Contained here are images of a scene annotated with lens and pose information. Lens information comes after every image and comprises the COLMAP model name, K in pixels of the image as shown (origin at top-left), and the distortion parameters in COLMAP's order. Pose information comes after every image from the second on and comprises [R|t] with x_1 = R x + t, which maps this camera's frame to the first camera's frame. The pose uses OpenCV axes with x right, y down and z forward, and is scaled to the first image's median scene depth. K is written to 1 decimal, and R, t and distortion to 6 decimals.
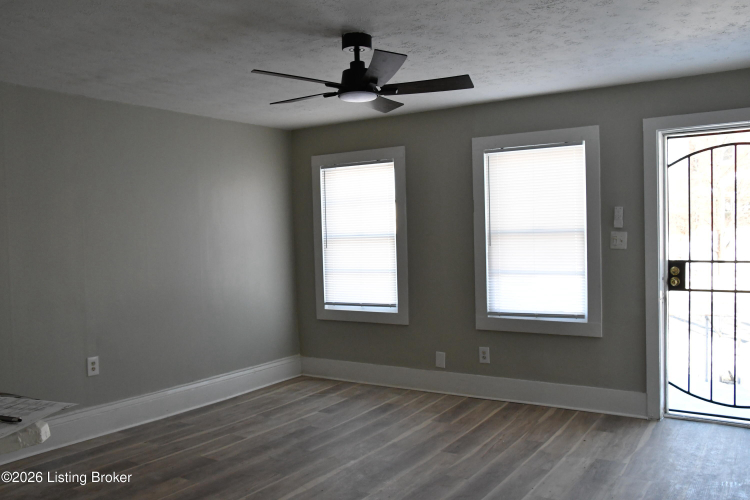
lens RADIAL K [[652.7, 0, 374.3], [0, 652.7, 249.2], [0, 0, 1]] dist [-0.002616, 0.000833]
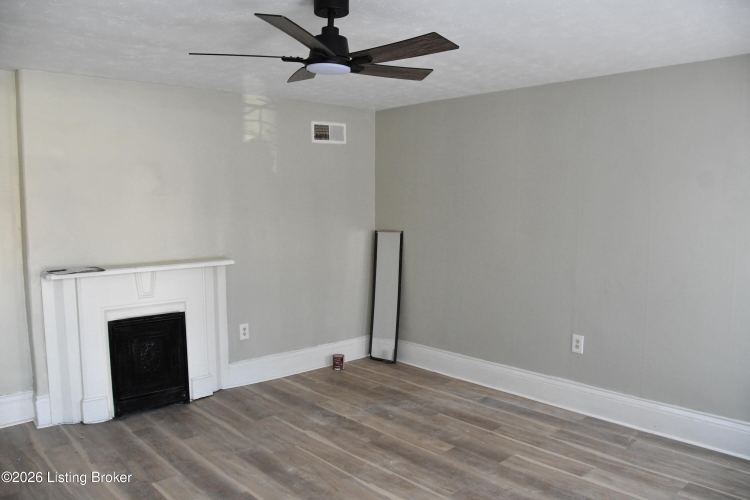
lens RADIAL K [[582.0, 0, 374.3], [0, 582.0, 250.7], [0, 0, 1]] dist [-0.106367, 0.029985]
pose [[-0.244716, 0.090717, -0.965342, 0.526261], [-0.021720, 0.994851, 0.098996, -0.051191], [0.969352, 0.045193, -0.241485, 0.936336]]
